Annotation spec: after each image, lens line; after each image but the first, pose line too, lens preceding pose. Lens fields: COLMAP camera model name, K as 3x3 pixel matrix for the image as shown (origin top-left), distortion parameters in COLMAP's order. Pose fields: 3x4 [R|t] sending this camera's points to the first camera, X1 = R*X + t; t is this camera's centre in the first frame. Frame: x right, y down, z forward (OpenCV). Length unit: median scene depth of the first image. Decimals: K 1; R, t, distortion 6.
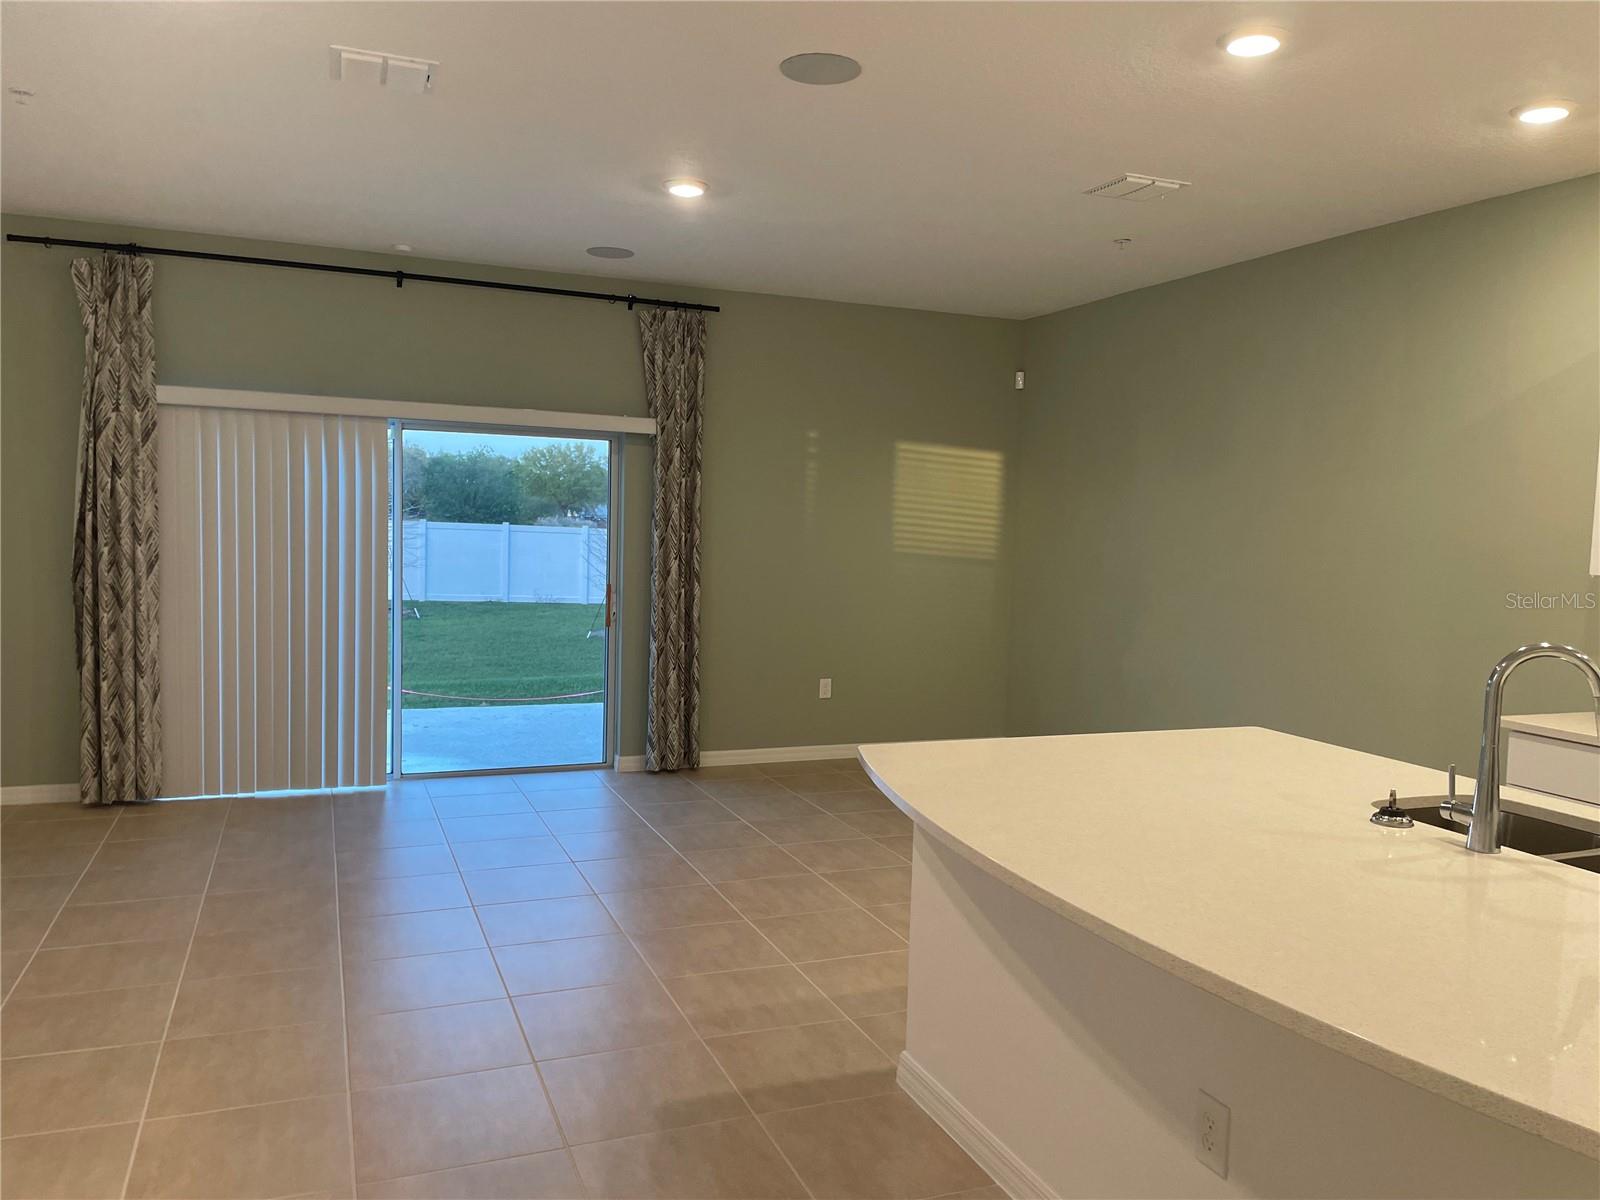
lens RADIAL K [[1204.1, 0, 803.0], [0, 1204.1, 614.0], [0, 0, 1]] dist [0.054455, -0.041769]
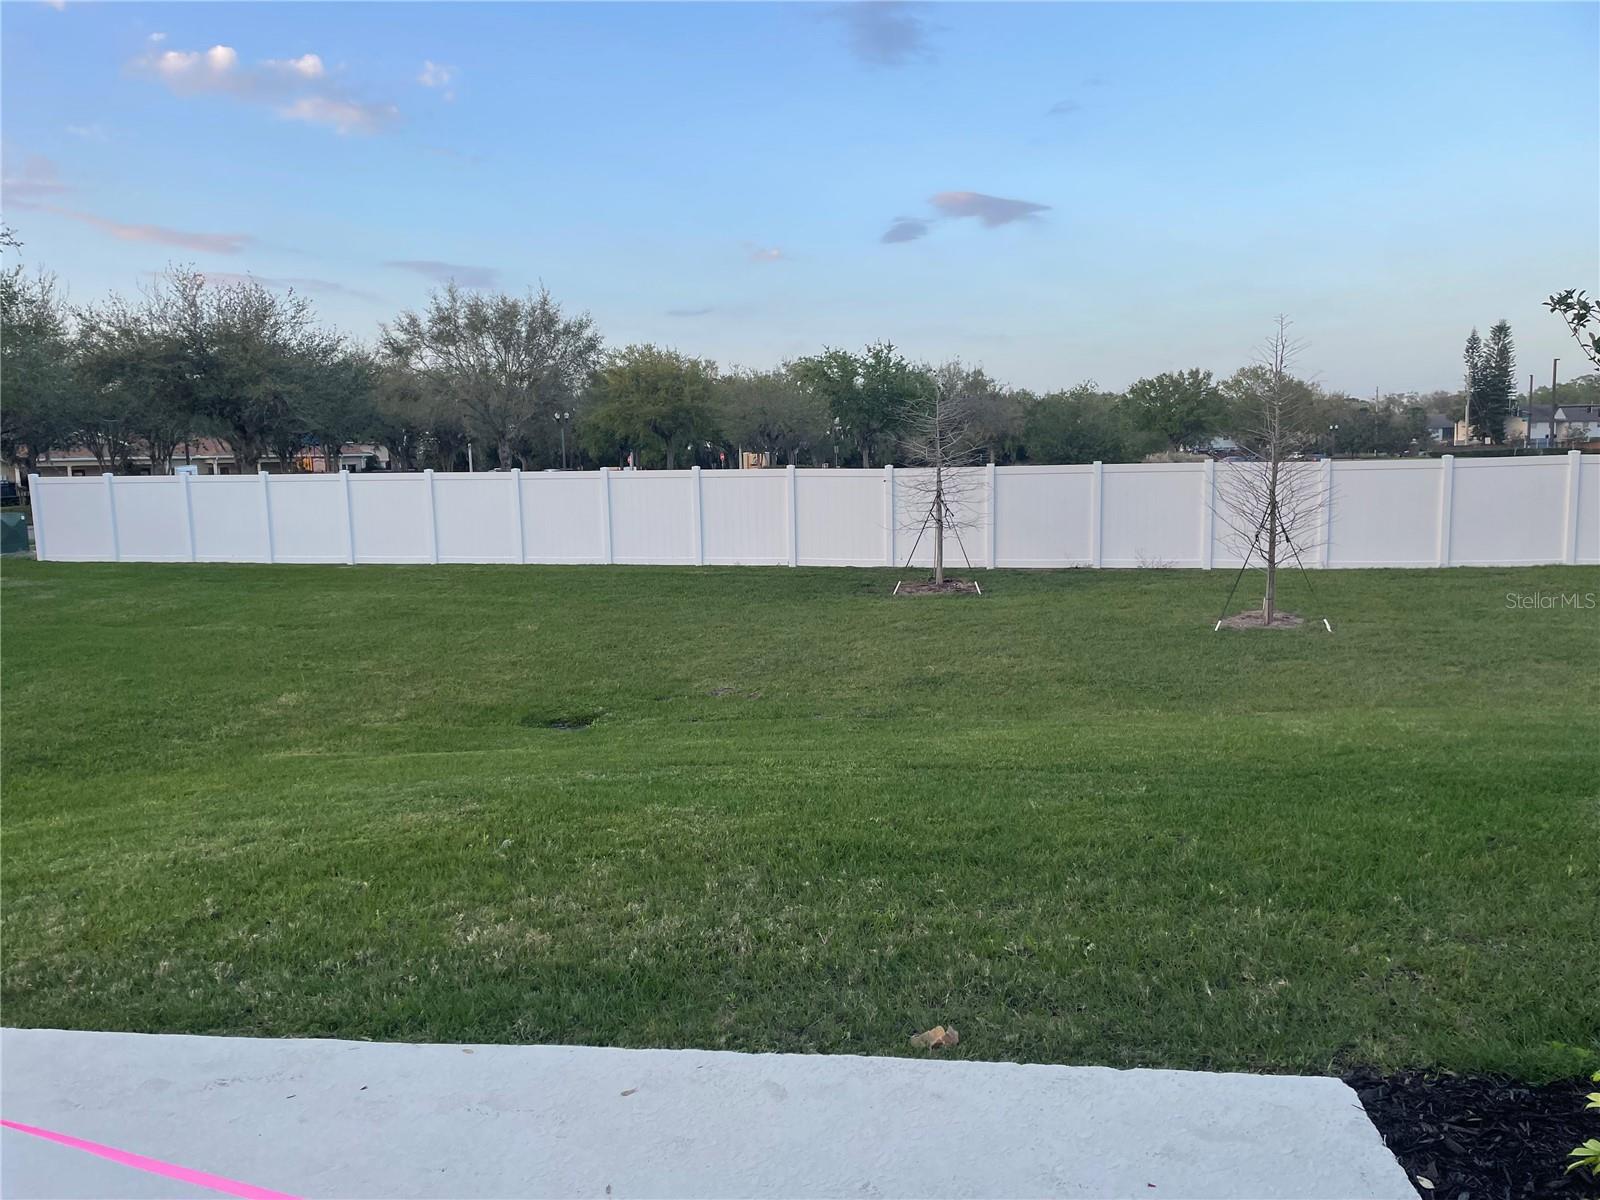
lens RADIAL K [[1204.1, 0, 794.9], [0, 1204.1, 609.2], [0, 0, 1]] dist [0.054455, -0.041769]
pose [[0.877662, 0.007349, -0.479223, -0.042851], [0.014341, 0.999032, 0.041584, -0.015109], [0.479065, -0.043370, 0.876707, 0.210520]]
